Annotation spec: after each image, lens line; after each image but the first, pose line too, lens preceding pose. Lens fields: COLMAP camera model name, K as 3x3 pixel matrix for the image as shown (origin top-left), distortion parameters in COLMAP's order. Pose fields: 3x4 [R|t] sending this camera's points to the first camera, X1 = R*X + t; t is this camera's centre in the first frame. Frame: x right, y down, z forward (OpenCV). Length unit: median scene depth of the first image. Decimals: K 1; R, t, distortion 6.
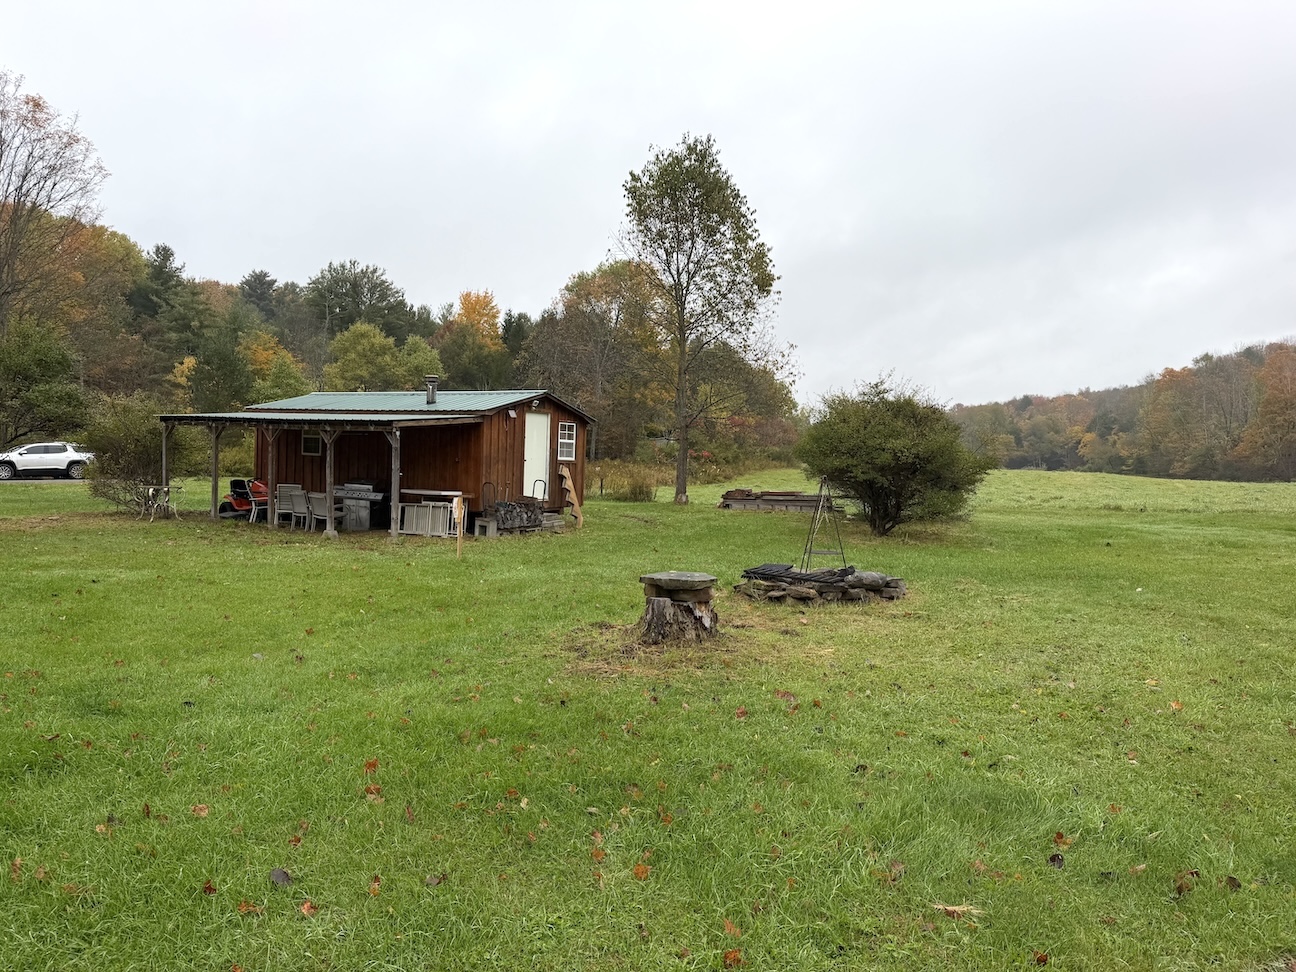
lens RADIAL K [[905.6, 0, 654.8], [0, 905.6, 484.5], [0, 0, 1]] dist [0.169052, -0.296275]
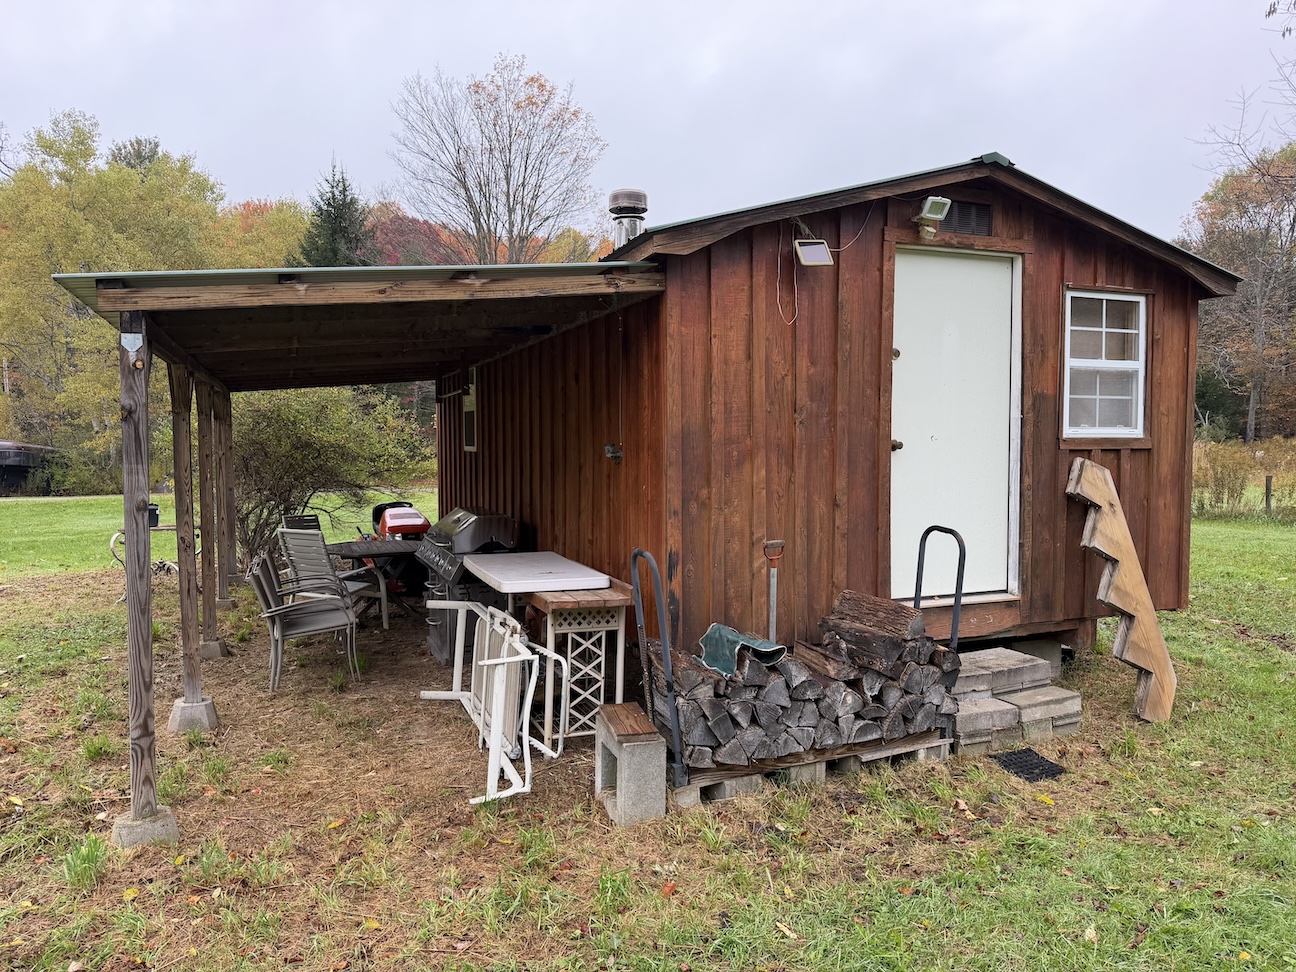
lens RADIAL K [[906.1, 0, 636.0], [0, 906.1, 483.3], [0, 0, 1]] dist [0.066012, -0.085697]
pose [[0.789058, -0.006205, -0.614287, -0.042825], [0.012447, 0.999905, 0.005887, -0.017366], [0.614192, -0.012291, 0.789061, 0.720256]]
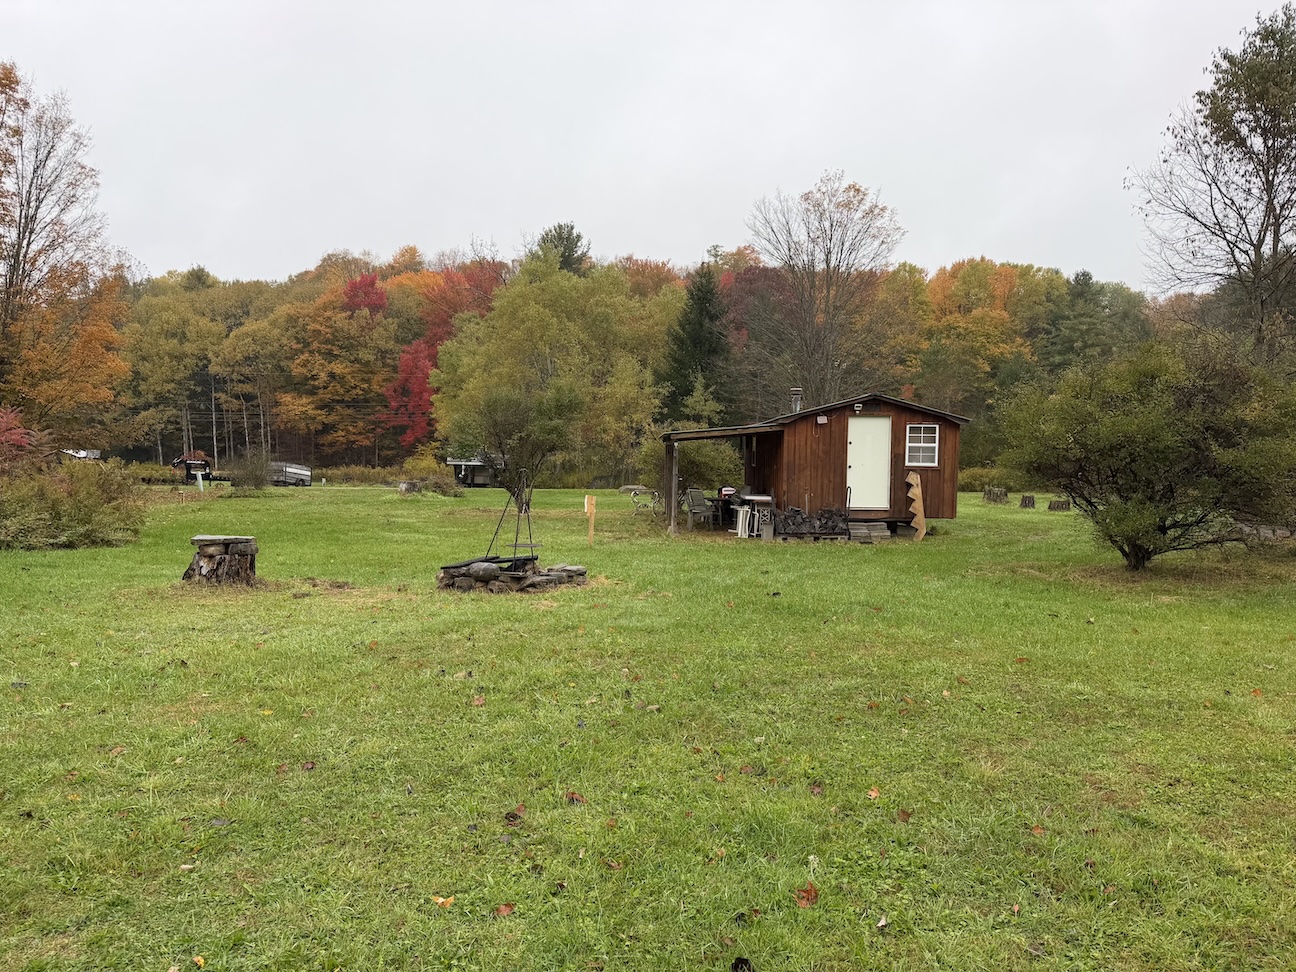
lens RADIAL K [[906.1, 0, 636.0], [0, 906.1, 483.3], [0, 0, 1]] dist [0.066012, -0.085697]
pose [[0.508609, 0.002609, -0.860994, 0.545055], [-0.023023, 0.999679, -0.010571, 0.006322], [0.860690, 0.025200, 0.508506, 0.299352]]
